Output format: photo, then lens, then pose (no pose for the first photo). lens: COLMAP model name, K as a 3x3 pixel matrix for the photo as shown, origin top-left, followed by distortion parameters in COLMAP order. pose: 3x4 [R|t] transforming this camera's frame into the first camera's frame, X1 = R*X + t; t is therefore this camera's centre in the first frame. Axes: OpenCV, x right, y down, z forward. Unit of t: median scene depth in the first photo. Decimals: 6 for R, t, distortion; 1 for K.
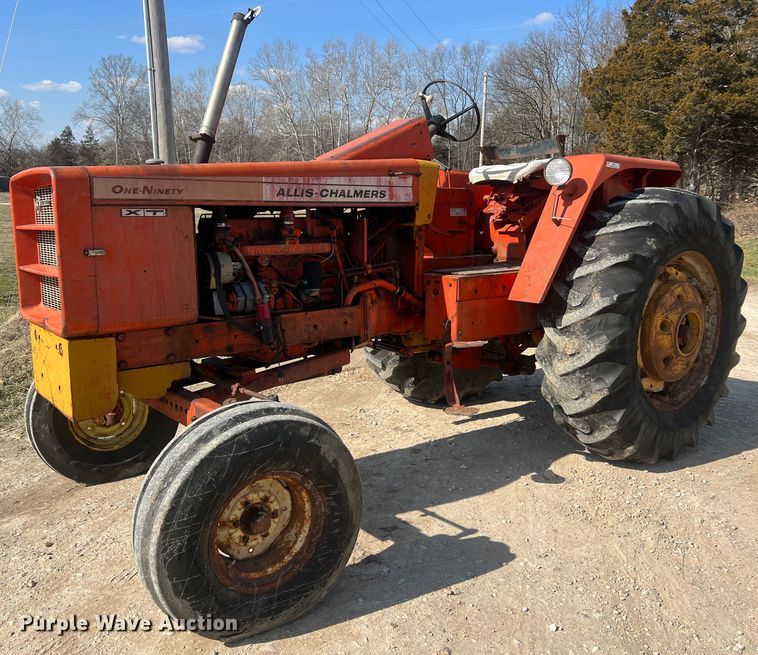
lens RADIAL K [[671.2, 0, 334.9], [0, 671.2, 327.8], [0, 0, 1]] dist [0.063862, -0.076361]
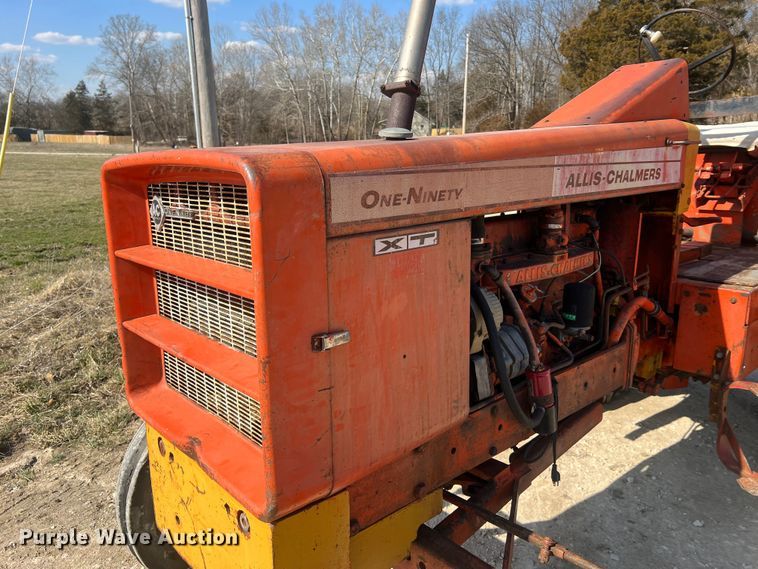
lens RADIAL K [[574.1, 0, 377.8], [0, 574.1, 291.3], [0, 0, 1]] dist [0.049626, -0.060496]
pose [[0.996132, -0.025090, 0.084215, -0.245500], [0.020223, 0.998103, 0.058151, -0.115094], [-0.085514, -0.056223, 0.994749, 0.422760]]
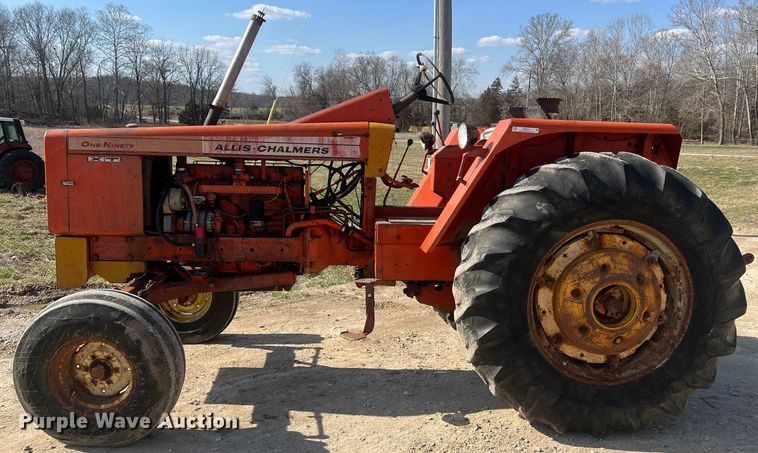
lens RADIAL K [[614.9, 0, 382.2], [0, 614.9, 234.0], [0, 0, 1]] dist [0.055046, -0.073981]
pose [[0.851081, 0.100896, -0.515249, 0.718966], [-0.120185, 0.992743, -0.004120, -0.052114], [0.511094, 0.065431, 0.857031, 0.092789]]
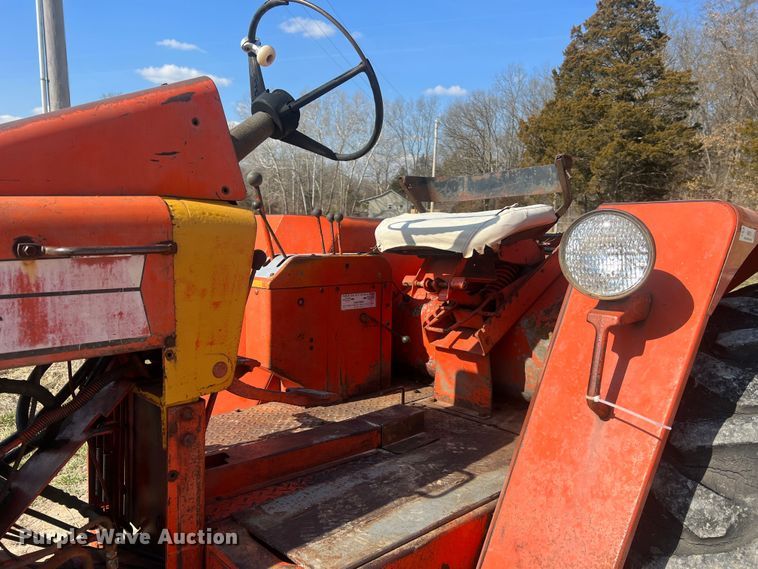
lens RADIAL K [[574.1, 0, 375.1], [0, 574.1, 295.7], [0, 0, 1]] dist [0.049626, -0.060496]
pose [[0.993971, 0.010178, 0.109168, 0.187752], [-0.003165, 0.997931, -0.064216, -0.187577], [-0.109596, 0.063483, 0.991947, 0.723118]]
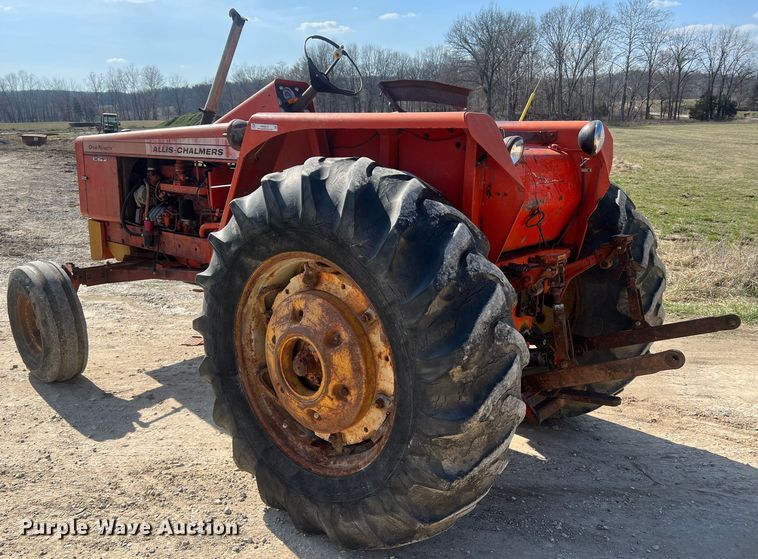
lens RADIAL K [[625.8, 0, 371.5], [0, 625.8, 289.3], [0, 0, 1]] dist [0.042506, -0.037528]
pose [[0.237899, 0.240982, -0.940921, 1.194108], [-0.181595, 0.962687, 0.200643, -0.225640], [0.954163, 0.123134, 0.272783, 0.932682]]
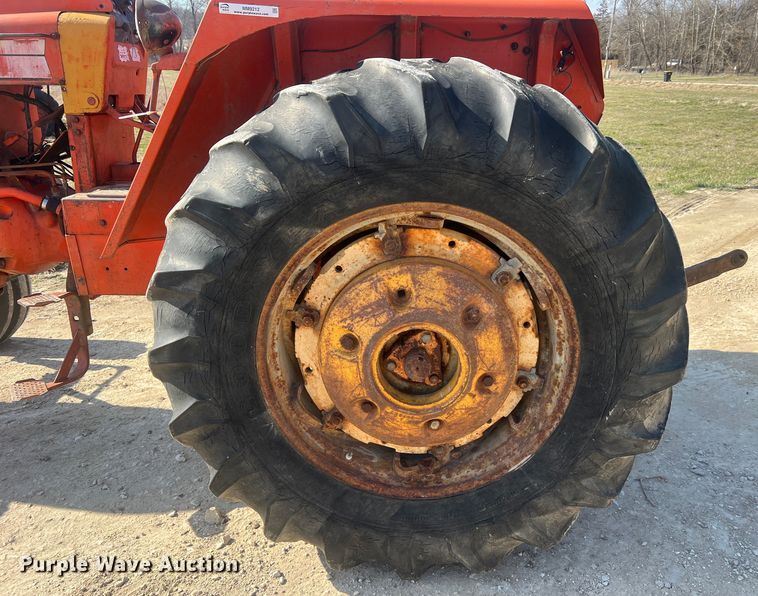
lens RADIAL K [[628.0, 0, 411.2], [0, 628.0, 300.1], [0, 0, 1]] dist [0.041744, -0.047737]
pose [[0.806854, 0.210795, -0.551863, 0.802635], [-0.113978, 0.972167, 0.204696, -0.141082], [0.579651, -0.102259, 0.808423, 0.667217]]
